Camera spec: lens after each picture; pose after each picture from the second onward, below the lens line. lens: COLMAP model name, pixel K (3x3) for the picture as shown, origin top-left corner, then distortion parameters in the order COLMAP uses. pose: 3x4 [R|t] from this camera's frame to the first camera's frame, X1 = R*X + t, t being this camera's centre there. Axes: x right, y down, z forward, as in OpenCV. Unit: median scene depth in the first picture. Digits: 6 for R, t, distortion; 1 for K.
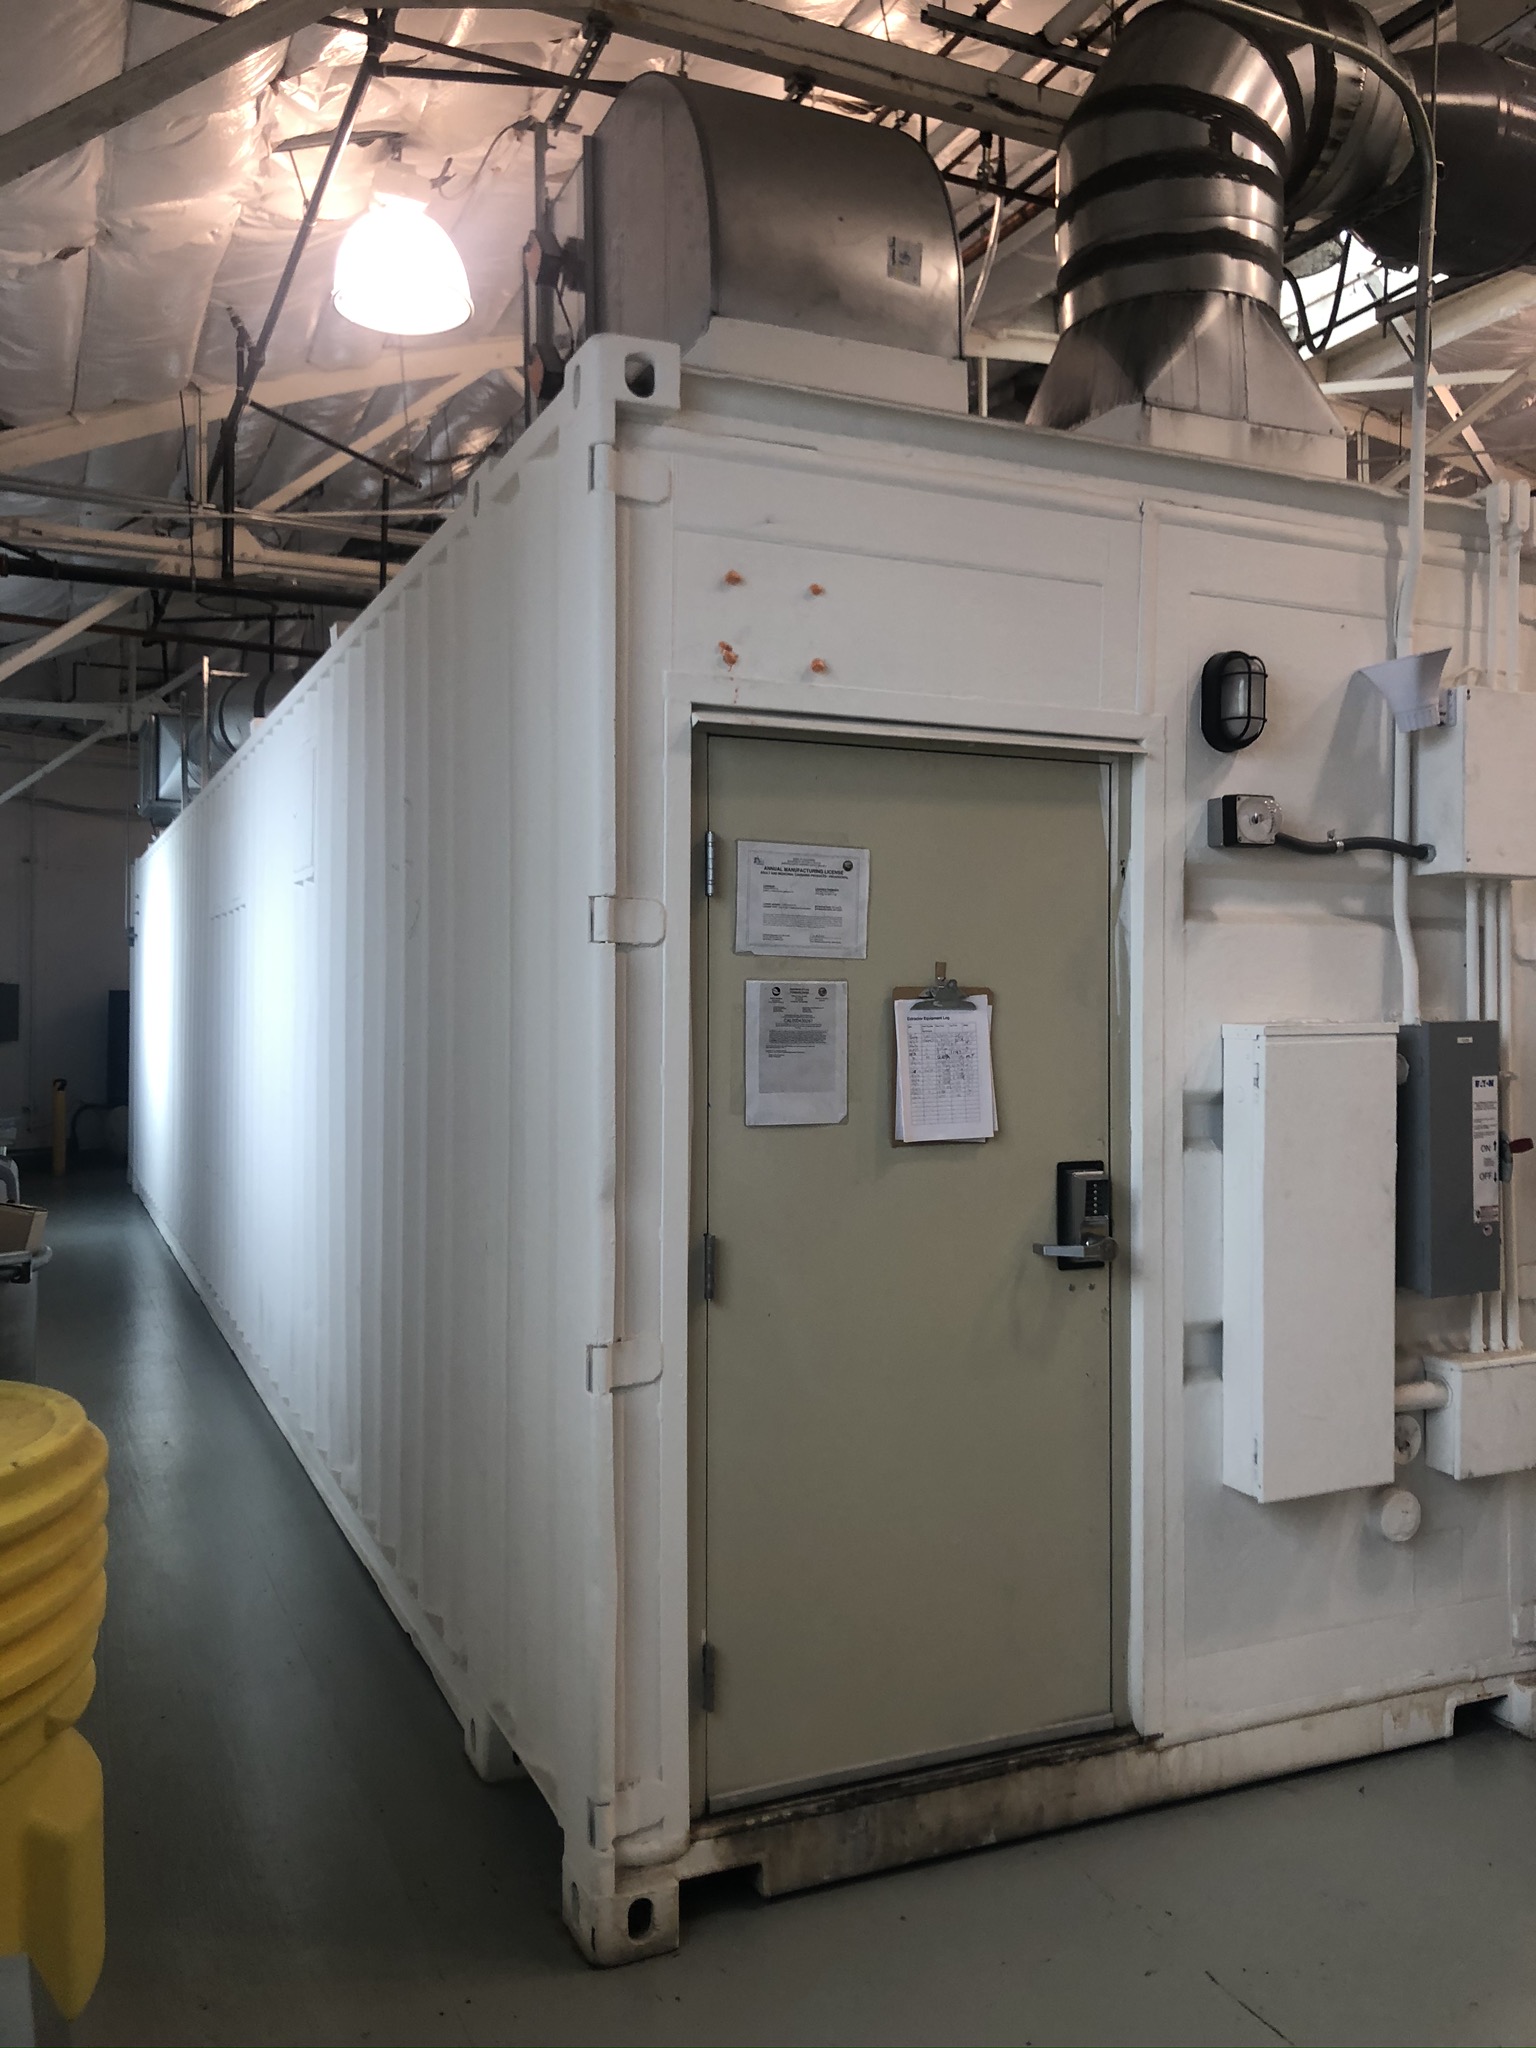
lens RADIAL K [[1665.6, 0, 770.3], [0, 1665.6, 1012.5], [0, 0, 1]] dist [0.074598, -0.005437]
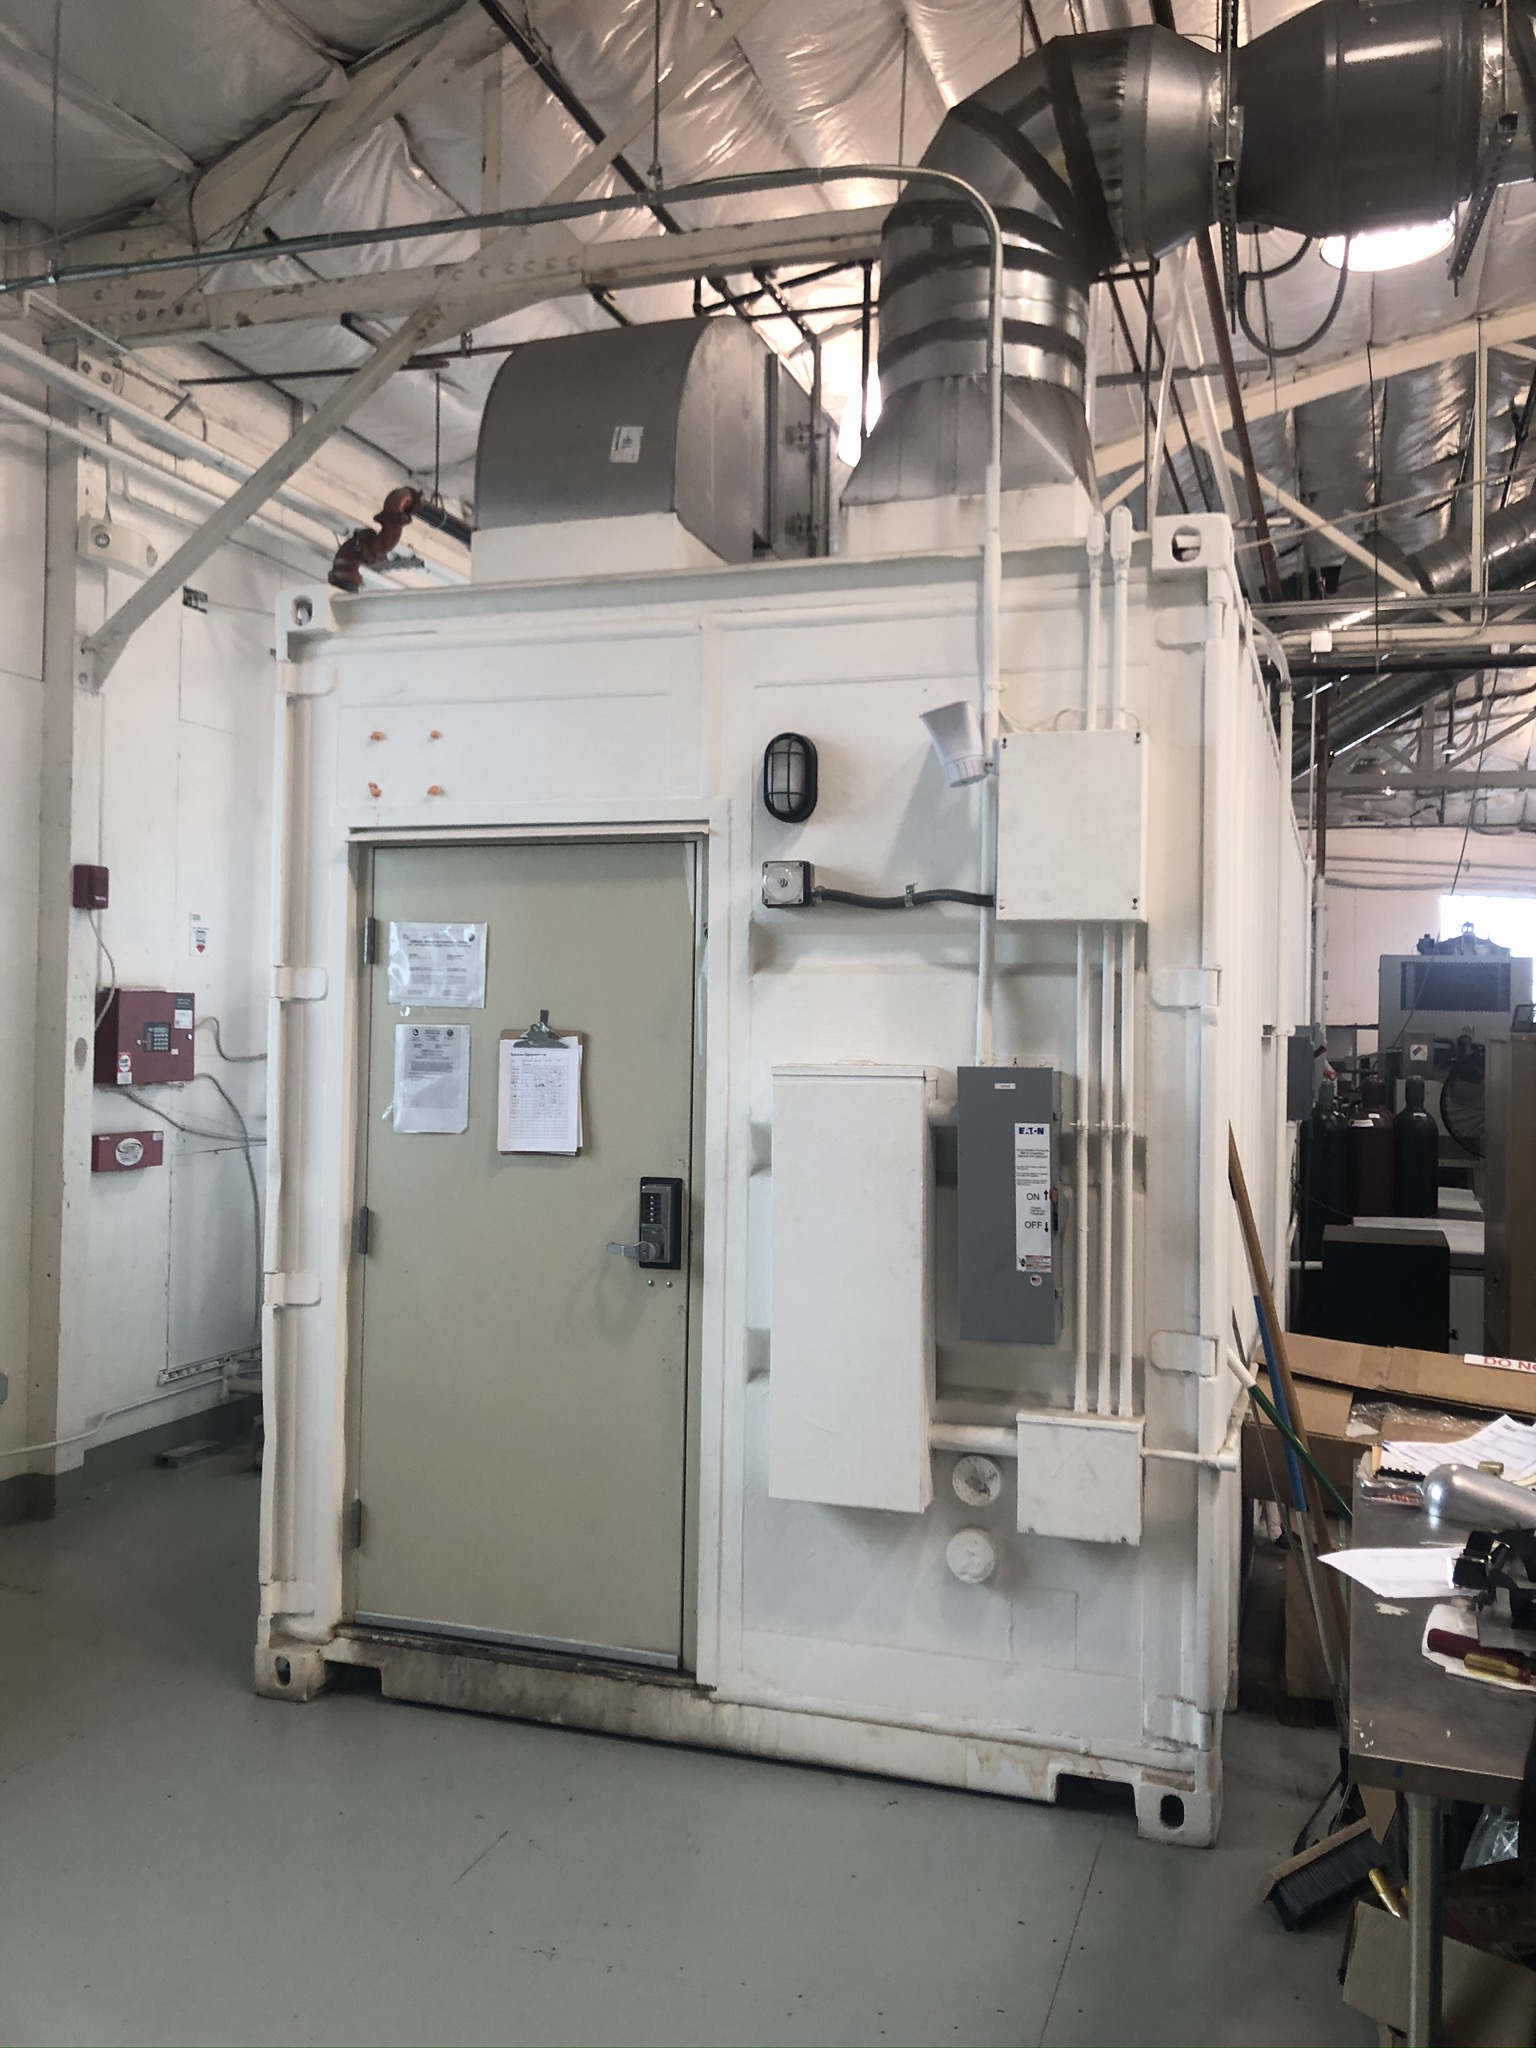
lens RADIAL K [[1673.0, 0, 768.0], [0, 1673.0, 1024.0], [0, 0, 1]] dist [0.126782, -0.149576]
pose [[0.721346, 0.002121, -0.692572, 1.062149], [-0.017350, 0.999737, -0.015009, -0.003580], [0.692358, 0.022843, 0.721193, 0.192808]]
